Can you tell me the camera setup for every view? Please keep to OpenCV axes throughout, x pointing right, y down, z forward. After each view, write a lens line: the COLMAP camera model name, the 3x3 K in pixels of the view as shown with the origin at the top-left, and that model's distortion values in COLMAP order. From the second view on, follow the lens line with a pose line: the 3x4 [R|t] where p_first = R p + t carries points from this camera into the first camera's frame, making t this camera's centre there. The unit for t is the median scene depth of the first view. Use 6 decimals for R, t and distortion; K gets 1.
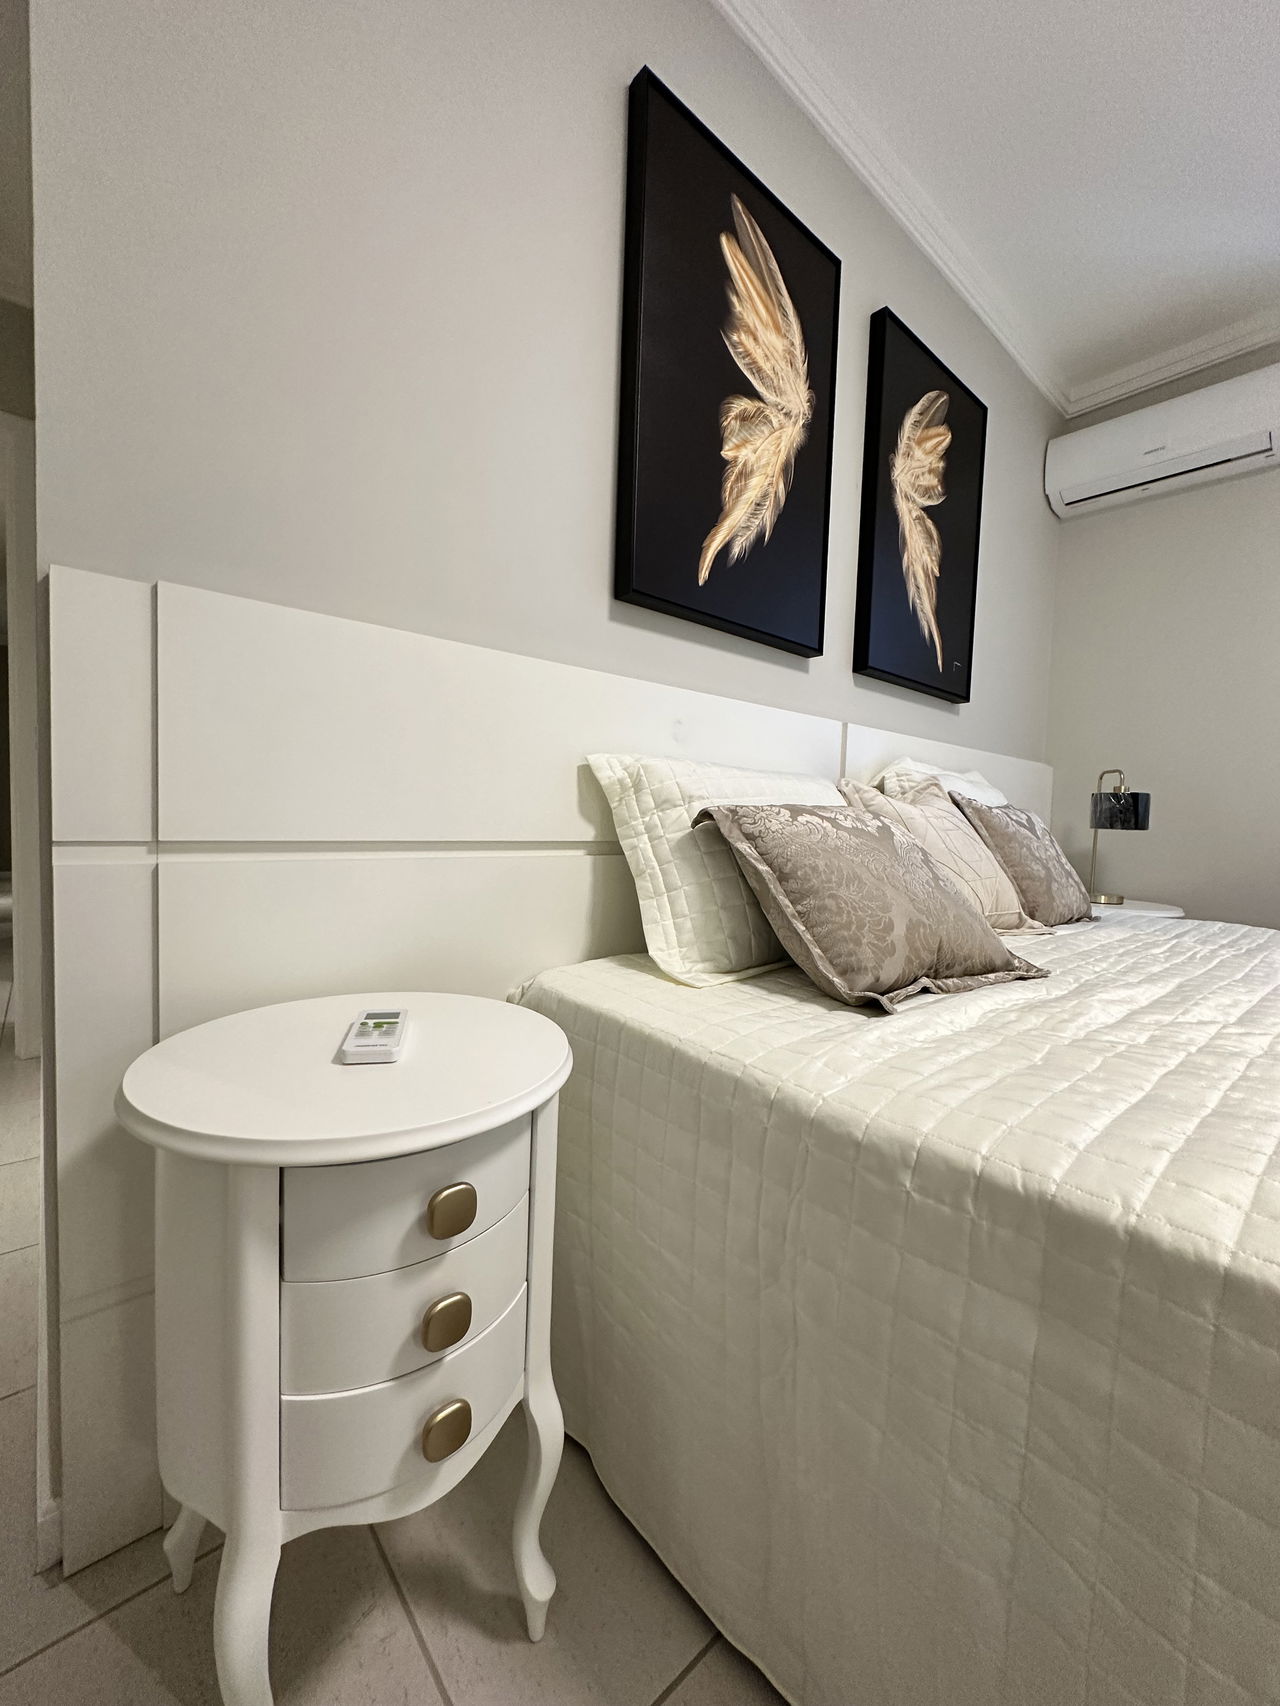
lens RADIAL K [[680.8, 0, 634.5], [0, 680.8, 851.9], [0, 0, 1]] dist [-0.006169, 0.001019]
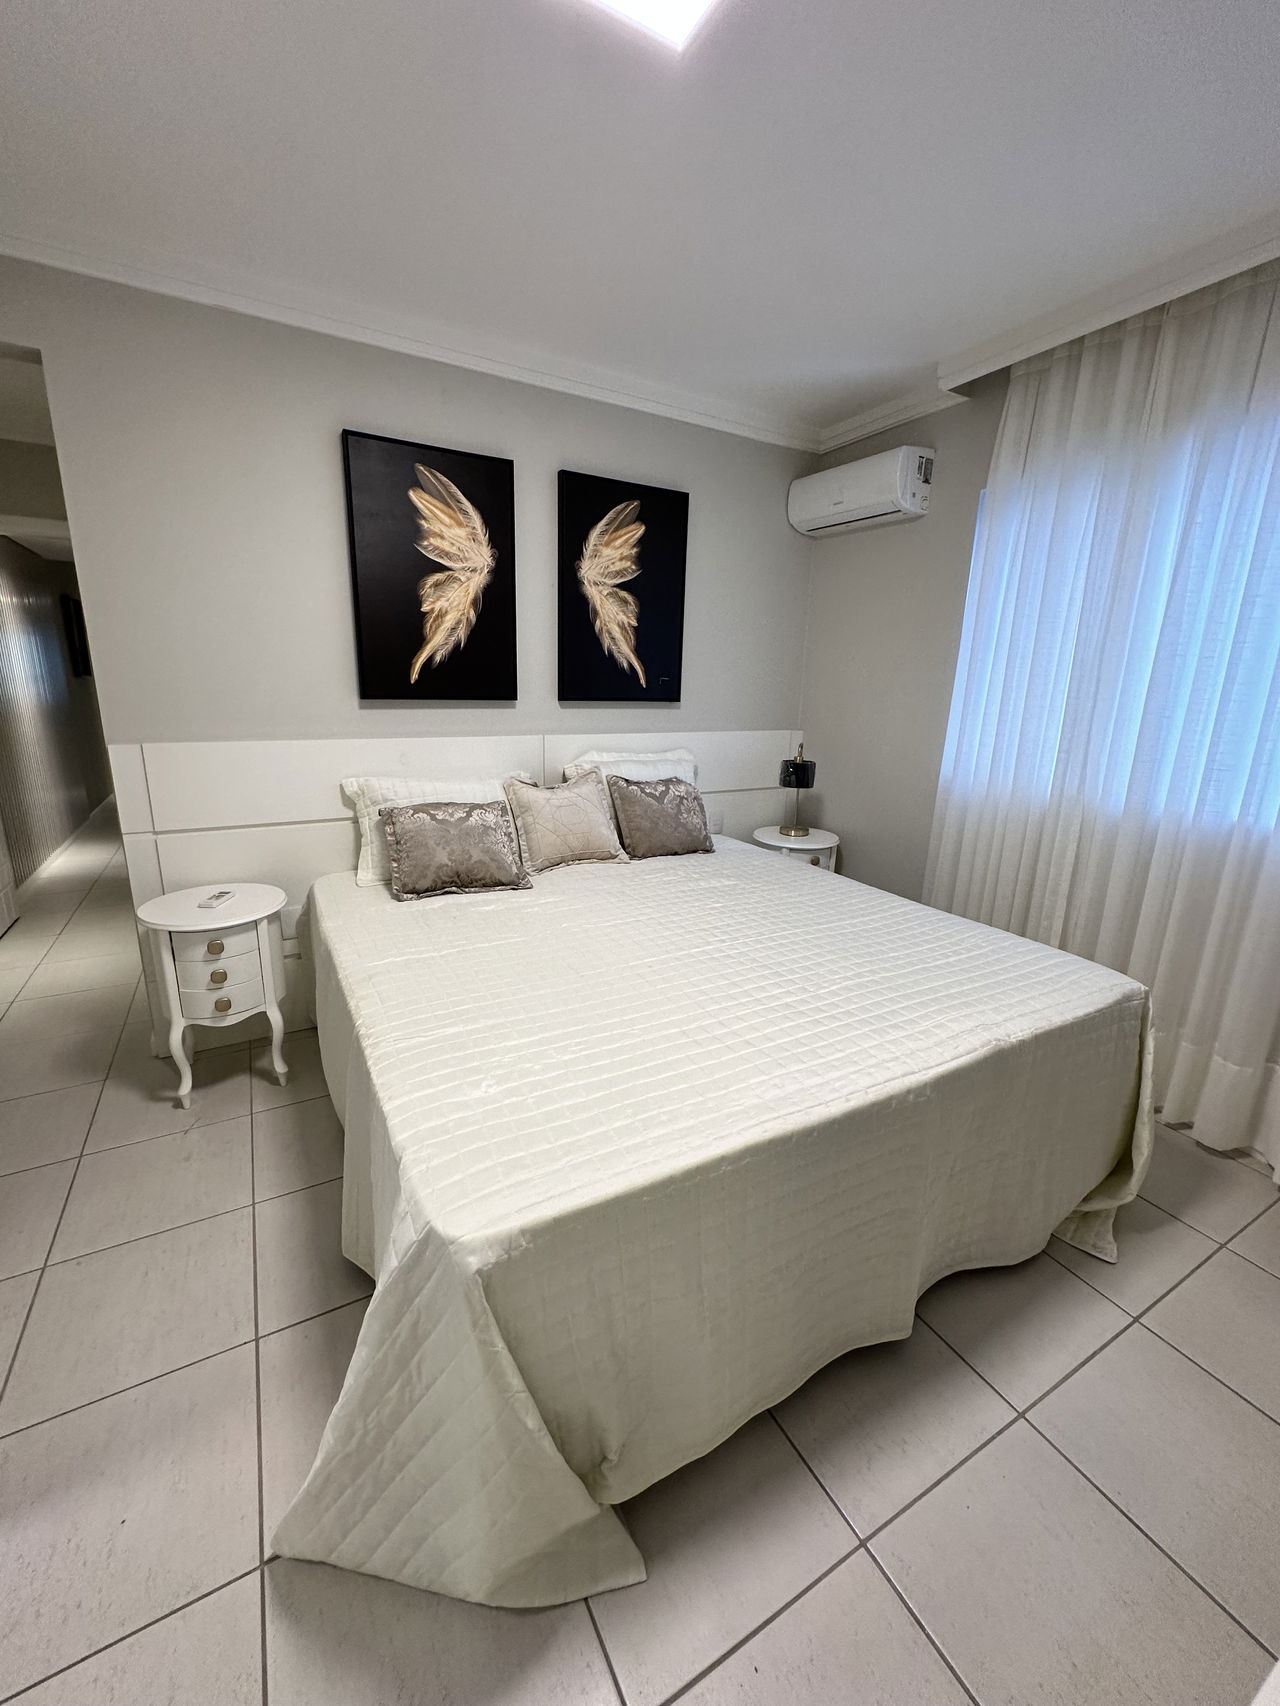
lens RADIAL K [[680.8, 0, 636.0], [0, 680.8, 851.7], [0, 0, 1]] dist [-0.006169, 0.001019]
pose [[0.979541, 0.042584, -0.196688, 1.060299], [-0.004054, 0.981333, 0.192275, -0.276896], [0.201204, -0.187544, 0.961428, -0.787601]]
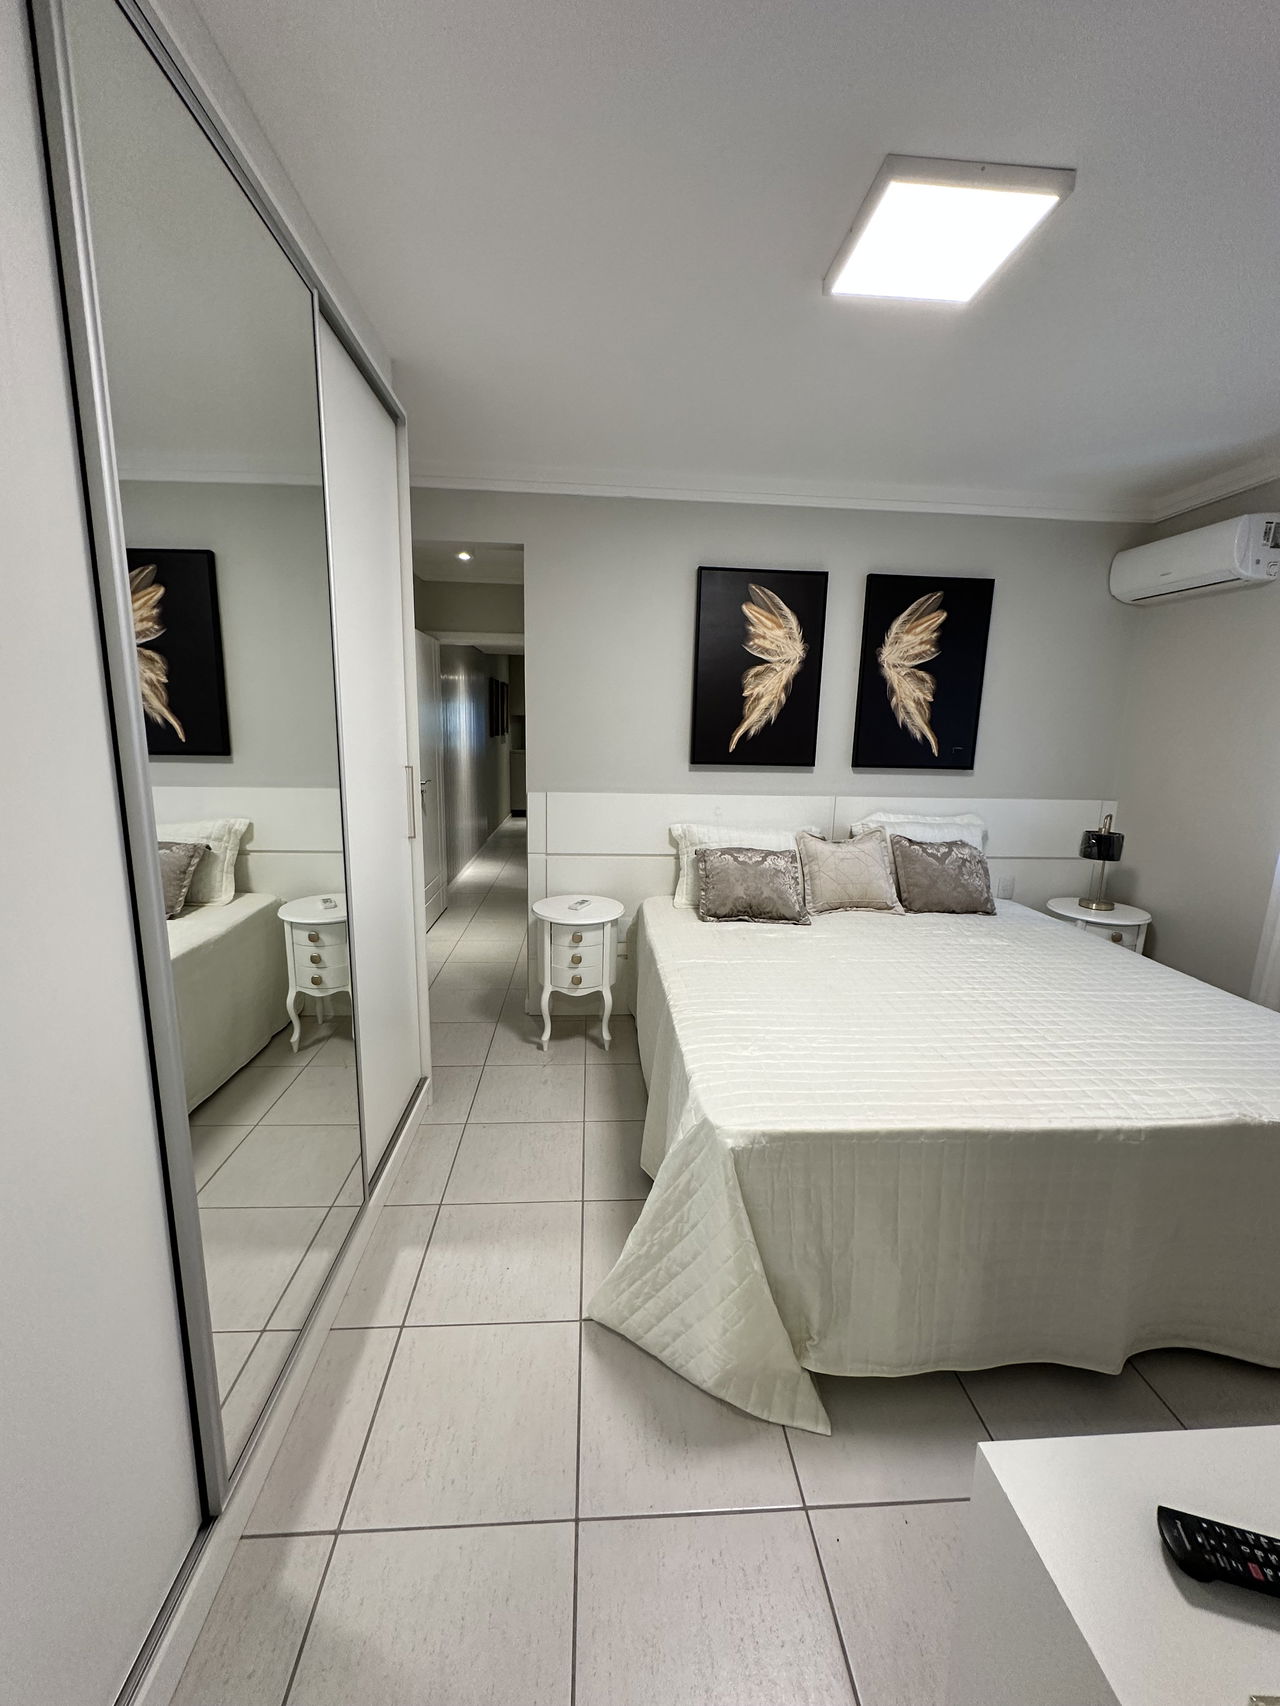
lens RADIAL K [[680.8, 0, 637.9], [0, 680.8, 852.7], [0, 0, 1]] dist [-0.006169, 0.001019]
pose [[0.798451, 0.097804, -0.594062, 1.242462], [-0.027567, 0.991621, 0.126206, -0.311609], [0.601428, -0.084393, 0.794457, -1.109736]]
